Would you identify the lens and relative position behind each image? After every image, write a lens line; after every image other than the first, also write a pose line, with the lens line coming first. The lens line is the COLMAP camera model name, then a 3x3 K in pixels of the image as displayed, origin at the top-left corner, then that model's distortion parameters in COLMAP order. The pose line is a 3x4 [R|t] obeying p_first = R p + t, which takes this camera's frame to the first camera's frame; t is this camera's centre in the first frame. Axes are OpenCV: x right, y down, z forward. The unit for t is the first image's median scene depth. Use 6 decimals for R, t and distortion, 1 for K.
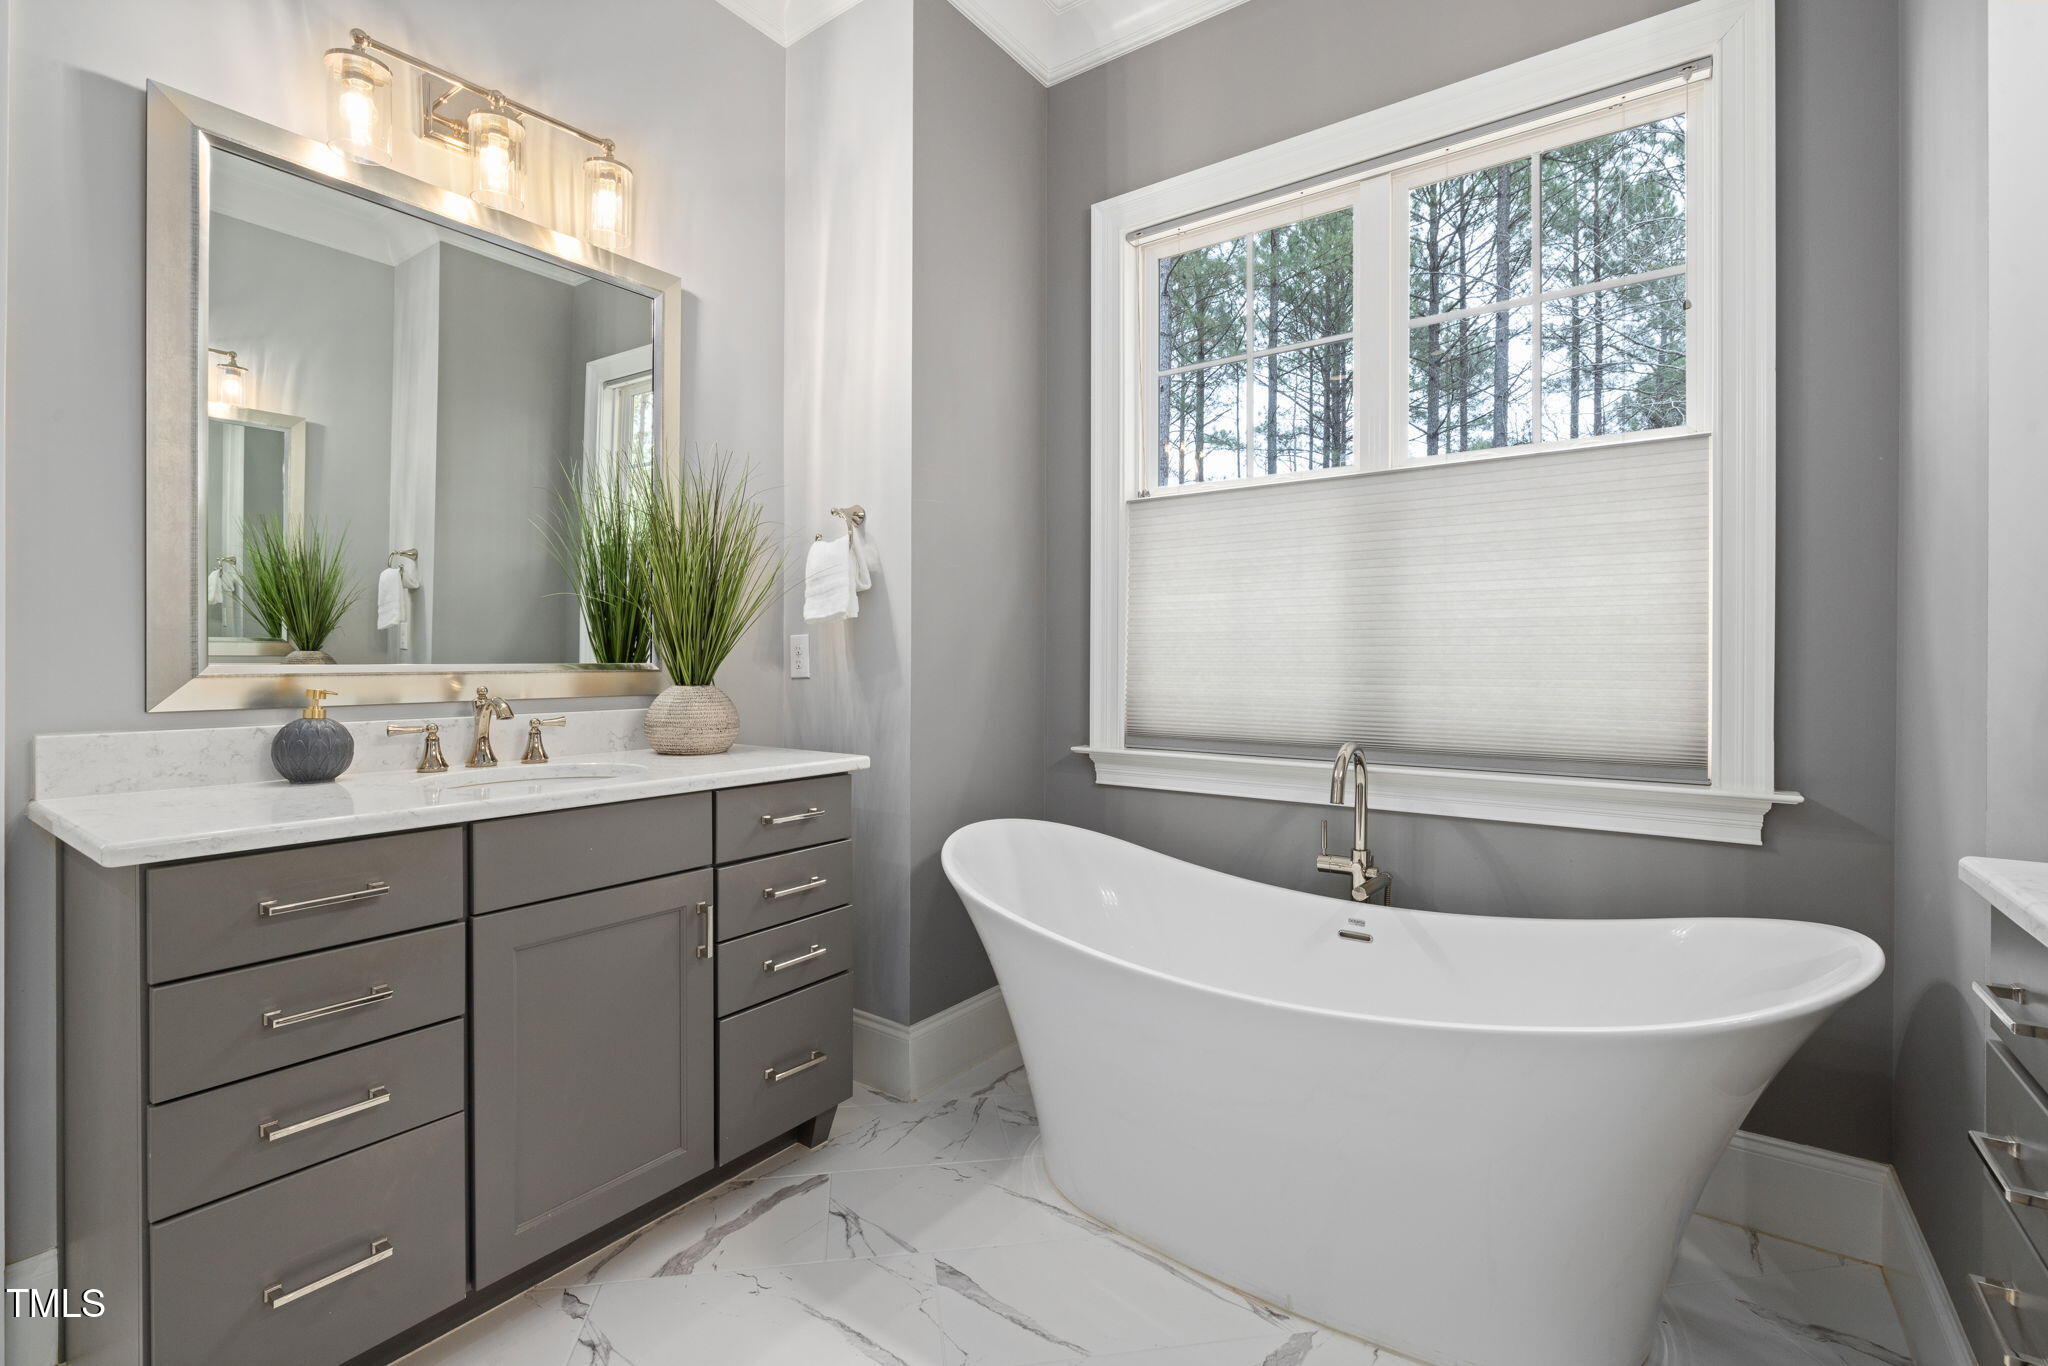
lens RADIAL K [[915.3, 0, 1021.2], [0, 915.3, 675.7], [0, 0, 1]] dist [-0.001331, 0.000671]
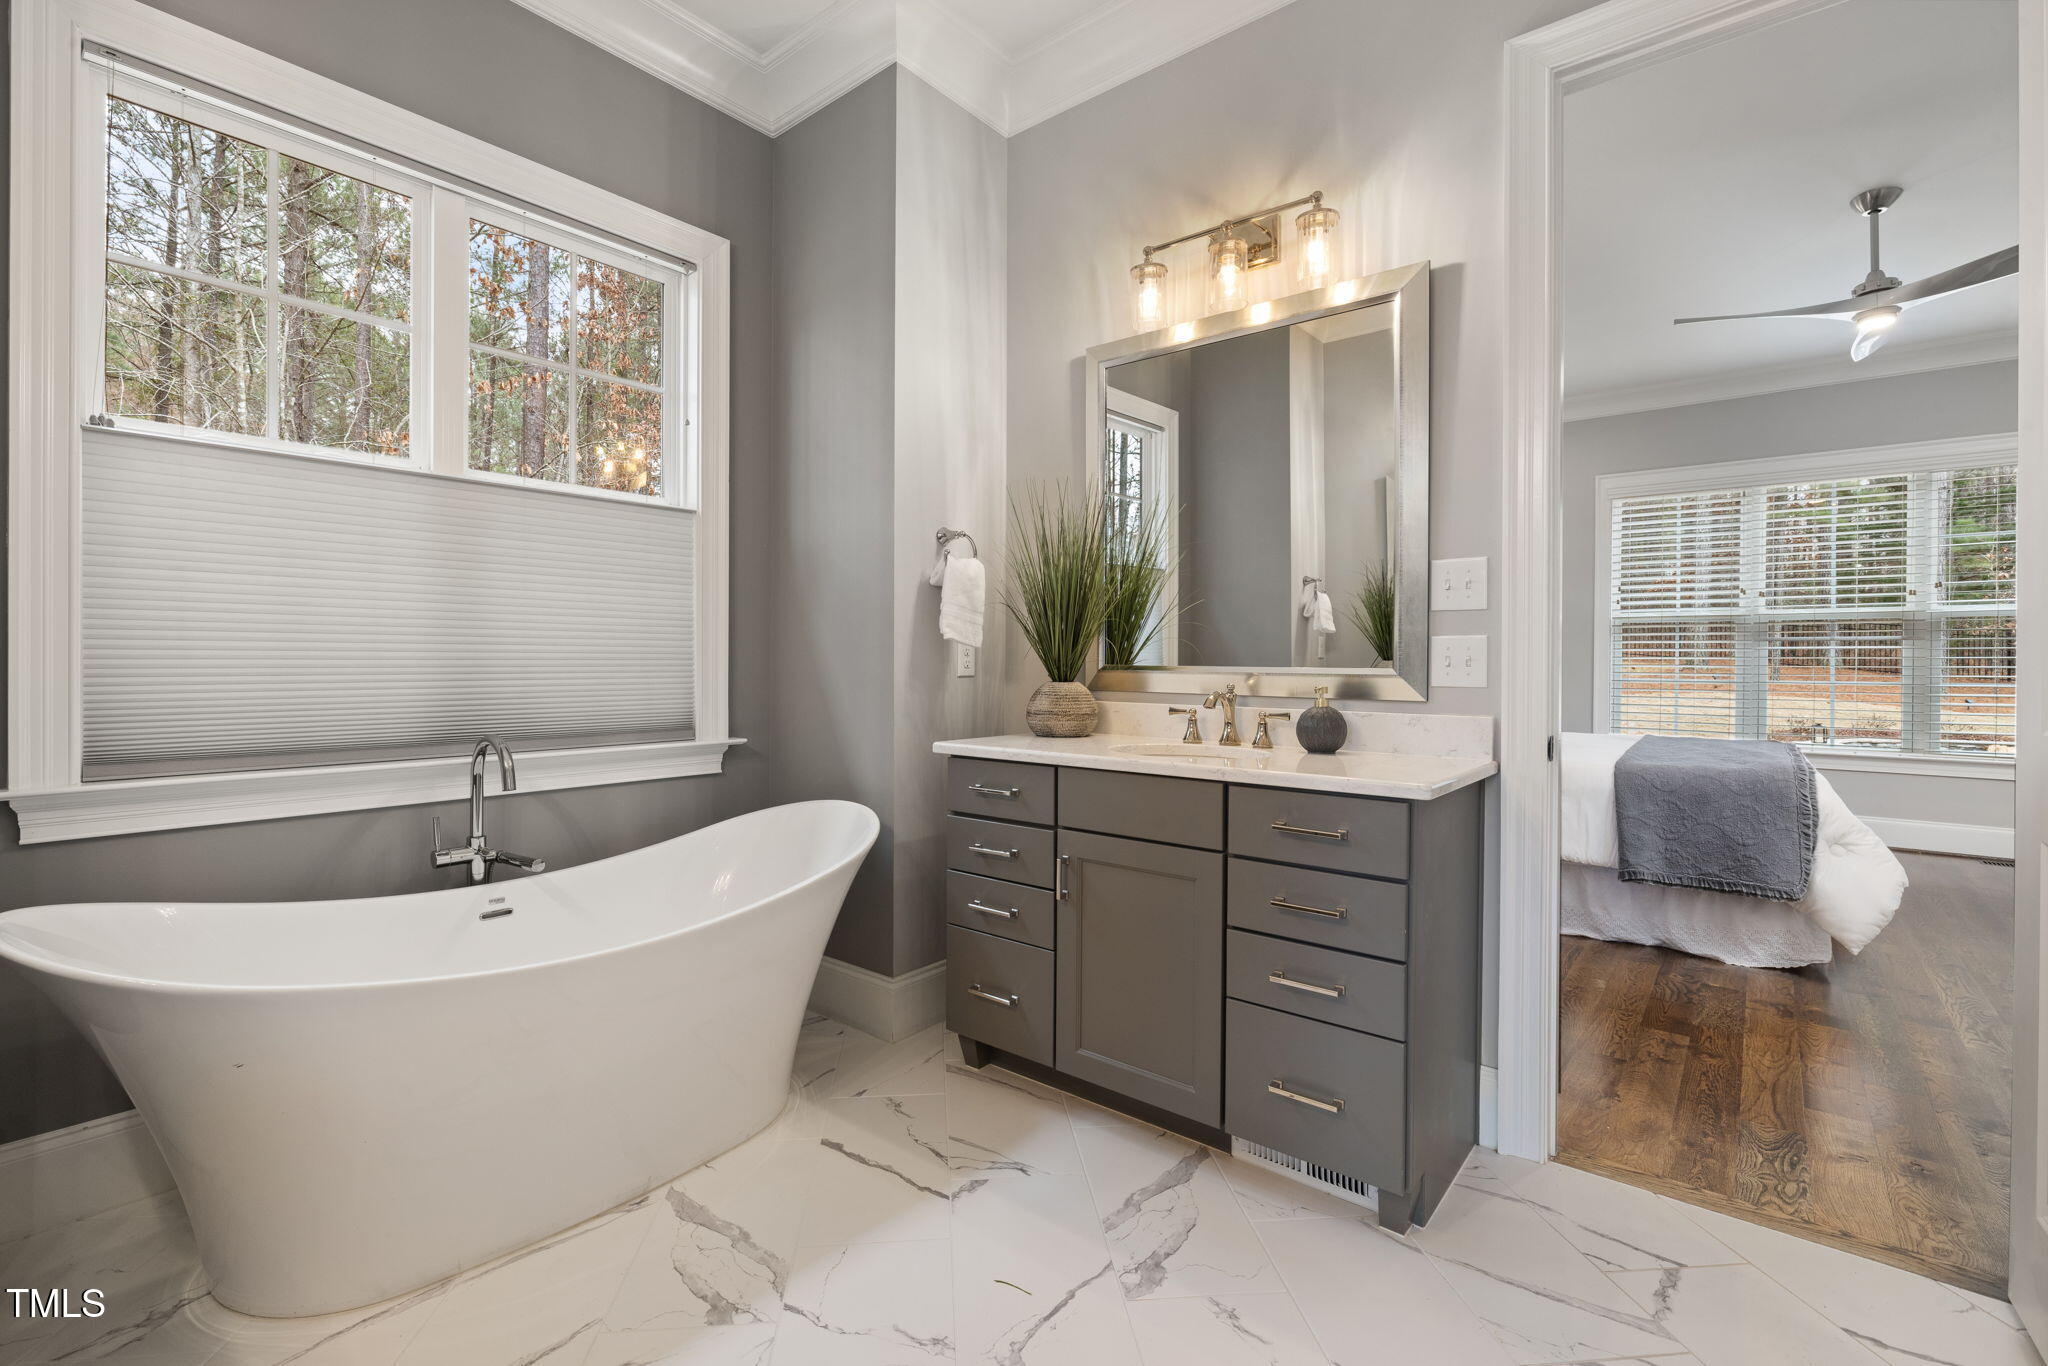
lens RADIAL K [[915.3, 0, 1028.7], [0, 915.3, 670.4], [0, 0, 1]] dist [-0.001331, 0.000671]
pose [[0.058872, -0.017586, 0.998111, -0.684768], [0.004900, 0.999838, 0.017327, -0.018139], [-0.998254, 0.003870, 0.058948, 0.318106]]
